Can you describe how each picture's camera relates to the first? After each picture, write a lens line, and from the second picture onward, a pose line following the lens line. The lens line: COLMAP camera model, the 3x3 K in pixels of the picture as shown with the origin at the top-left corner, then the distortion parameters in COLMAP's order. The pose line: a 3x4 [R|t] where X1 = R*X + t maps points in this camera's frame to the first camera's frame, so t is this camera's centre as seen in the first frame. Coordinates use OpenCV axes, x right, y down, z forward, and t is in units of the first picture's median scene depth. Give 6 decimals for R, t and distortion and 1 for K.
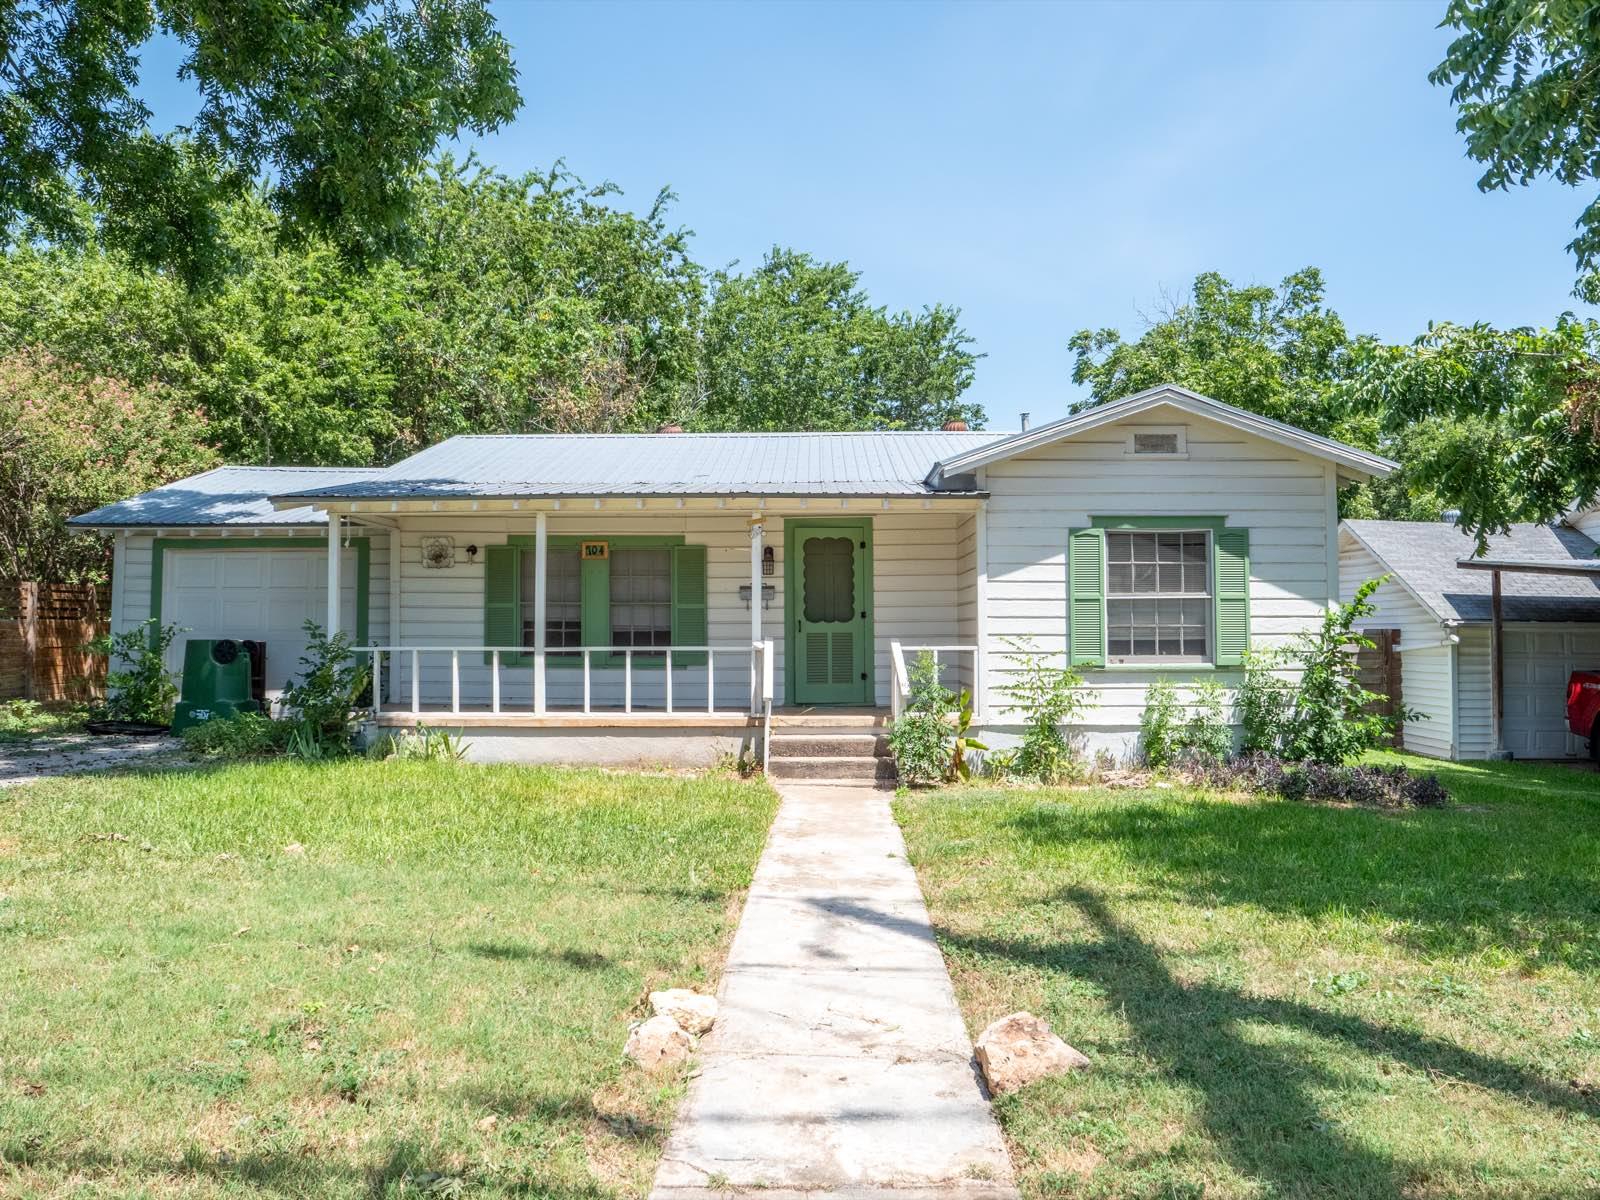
lens RADIAL K [[1162.7, 0, 795.4], [0, 1162.7, 601.3], [0, 0, 1]] dist [-0.050275, 0.018242]
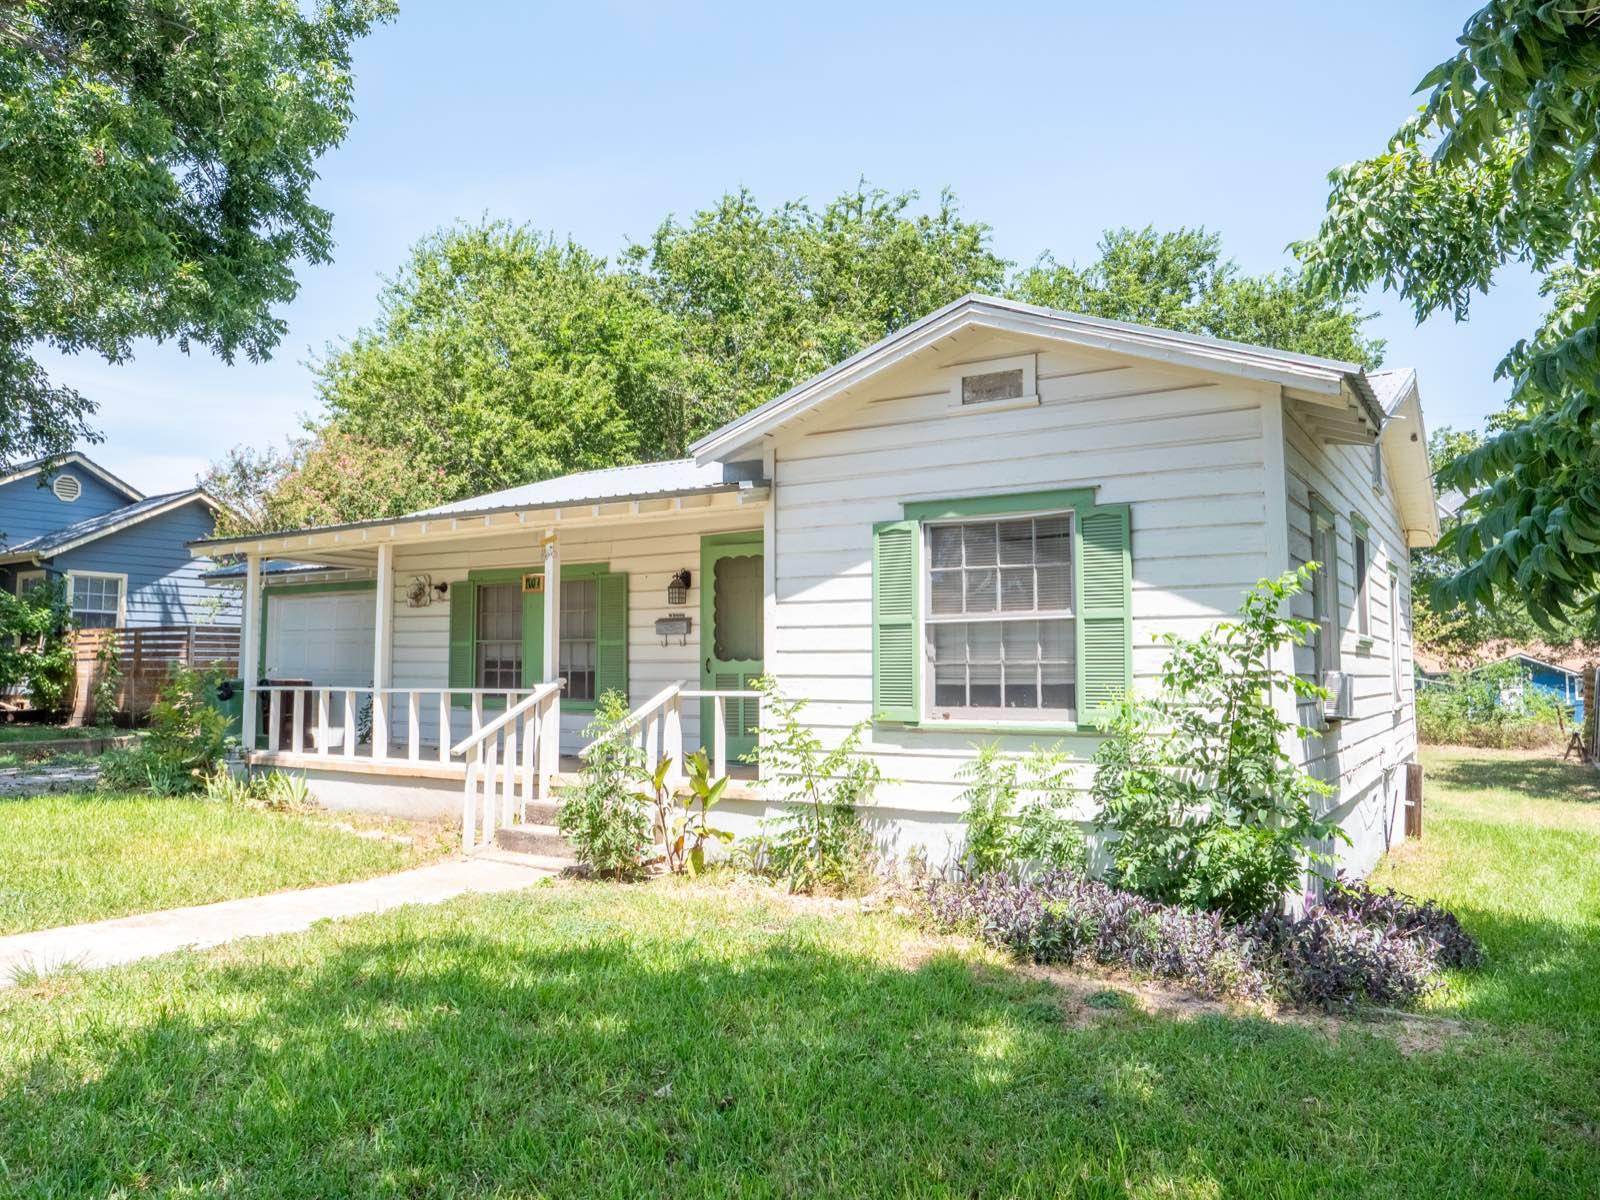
lens RADIAL K [[1162.7, 0, 800.0], [0, 1162.7, 599.0], [0, 0, 1]] dist [-0.050275, 0.018242]
pose [[0.859063, -0.032585, -0.510832, 0.551915], [0.014146, 0.999102, -0.039942, 0.009732], [0.511675, 0.027086, 0.858752, 0.377556]]
